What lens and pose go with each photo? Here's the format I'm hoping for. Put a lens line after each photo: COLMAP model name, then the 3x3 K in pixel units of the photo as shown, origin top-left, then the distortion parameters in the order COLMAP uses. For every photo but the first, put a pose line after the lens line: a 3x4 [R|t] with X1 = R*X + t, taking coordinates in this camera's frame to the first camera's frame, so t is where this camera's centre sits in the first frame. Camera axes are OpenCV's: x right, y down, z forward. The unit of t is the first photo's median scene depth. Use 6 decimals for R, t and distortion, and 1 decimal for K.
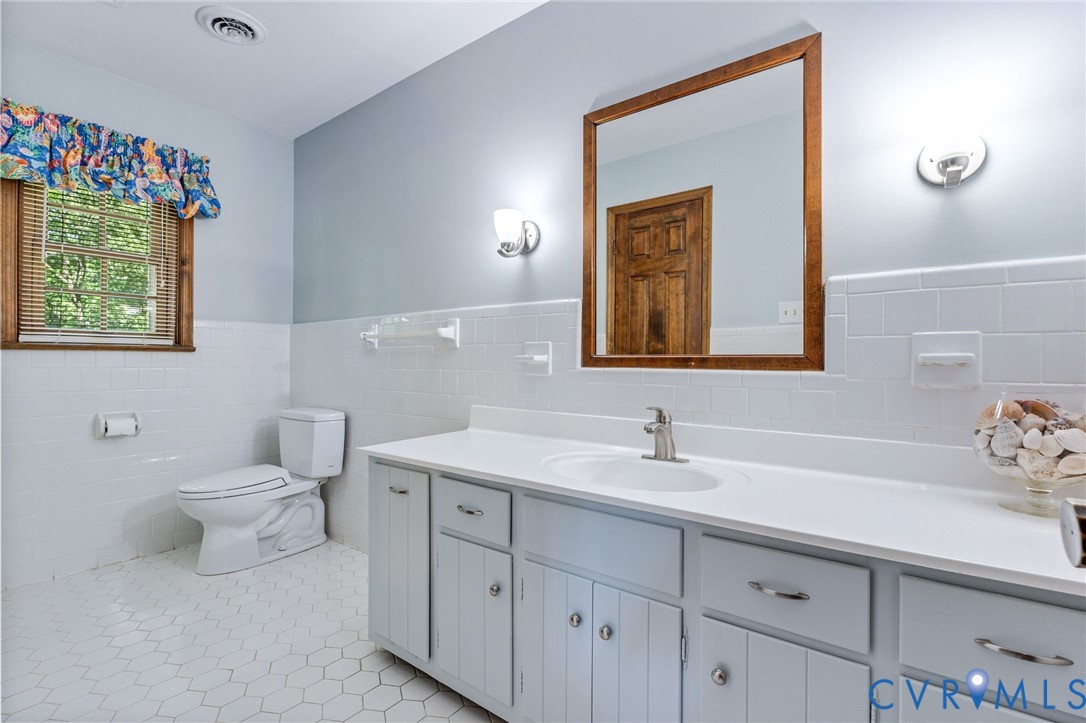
lens RADIAL K [[498.2, 0, 543.4], [0, 498.2, 364.0], [0, 0, 1]] dist [-0.004684, 0.000320]
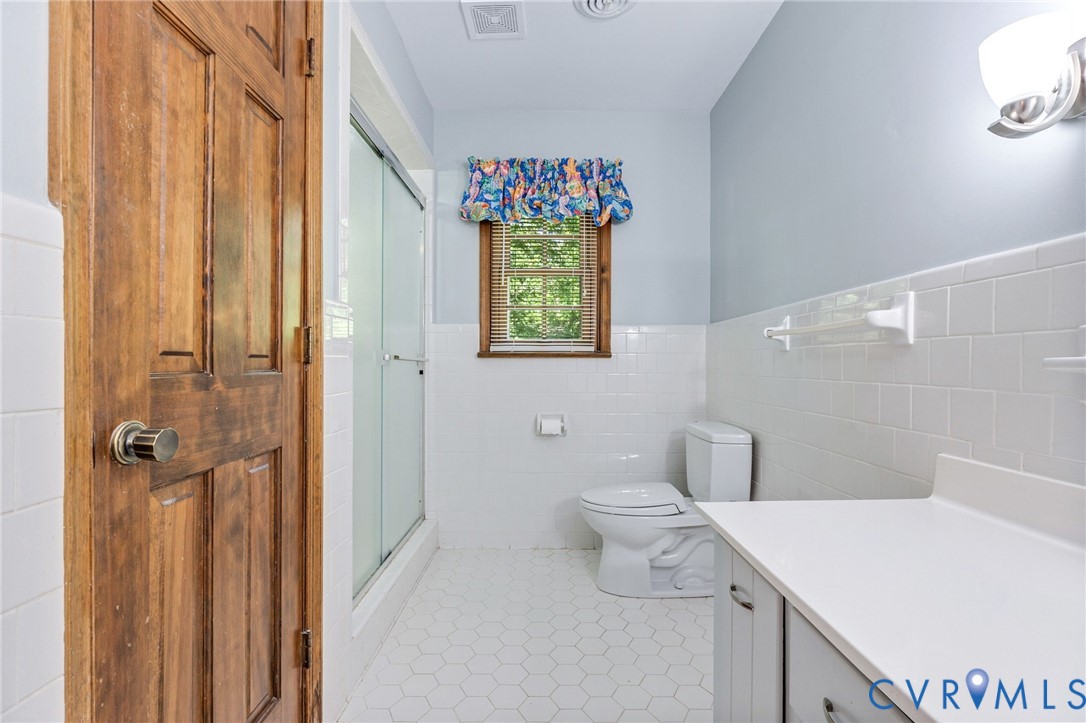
lens RADIAL K [[498.2, 0, 543.4], [0, 498.2, 364.0], [0, 0, 1]] dist [-0.004684, 0.000320]
pose [[0.609701, -0.003021, -0.792626, 0.013699], [-0.001212, 0.999988, -0.004744, -0.007024], [0.792631, 0.003853, 0.609690, 0.310799]]
